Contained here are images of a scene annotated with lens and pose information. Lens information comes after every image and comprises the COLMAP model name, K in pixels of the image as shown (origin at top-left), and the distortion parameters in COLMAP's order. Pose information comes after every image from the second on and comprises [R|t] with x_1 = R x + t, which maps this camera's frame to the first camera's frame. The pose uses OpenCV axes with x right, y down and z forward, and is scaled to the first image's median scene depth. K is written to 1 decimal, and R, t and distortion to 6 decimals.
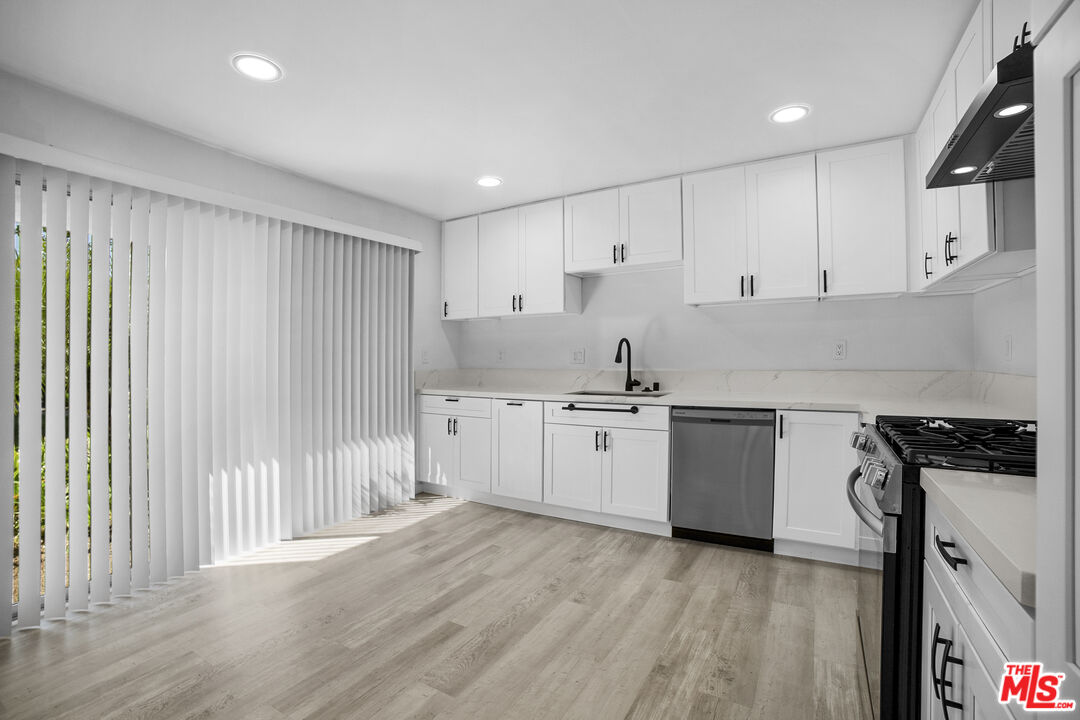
lens RADIAL K [[482.2, 0, 524.0], [0, 482.2, 353.4], [0, 0, 1]] dist [-0.101033, 0.029994]
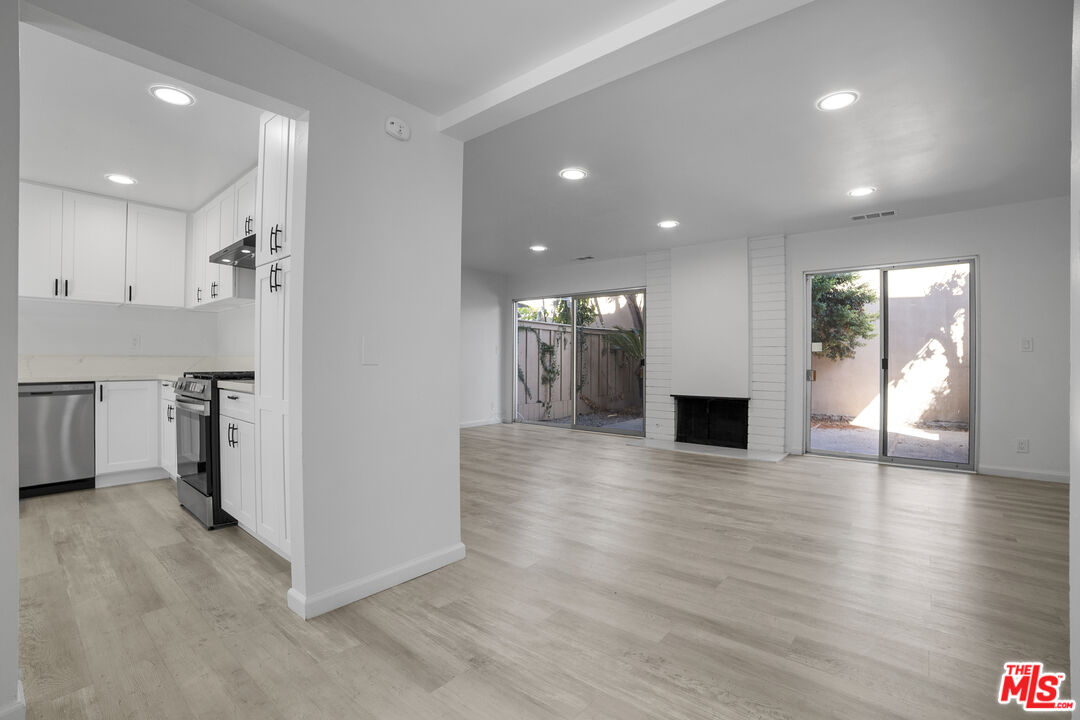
lens RADIAL K [[482.2, 0, 530.2], [0, 482.2, 363.4], [0, 0, 1]] dist [-0.106786, 0.038033]
pose [[0.144757, 0.002366, 0.989464, -0.493910], [-0.014656, 0.999893, -0.000247, 0.039056], [-0.989359, -0.014466, 0.144776, -0.386821]]
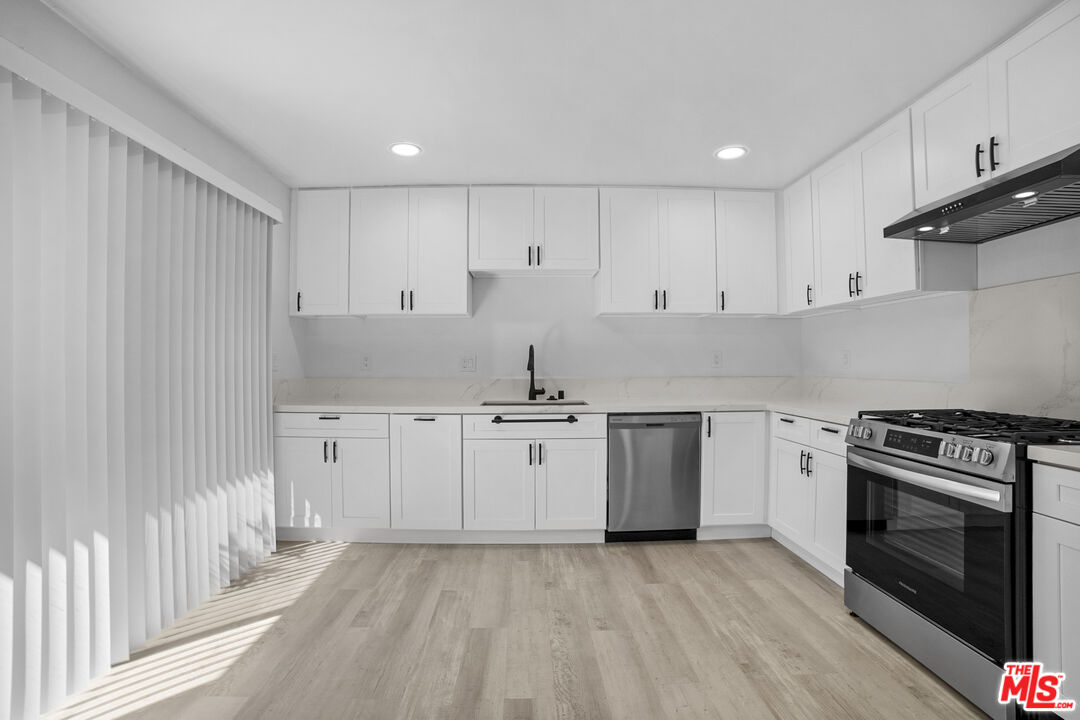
lens RADIAL K [[486.1, 0, 528.6], [0, 486.1, 362.2], [0, 0, 1]] dist [-0.114694, 0.043112]
pose [[0.846335, 0.008126, 0.532589, -0.353150], [-0.008574, 0.999962, -0.001631, 0.005404], [-0.532582, -0.003186, 0.846372, 0.208917]]
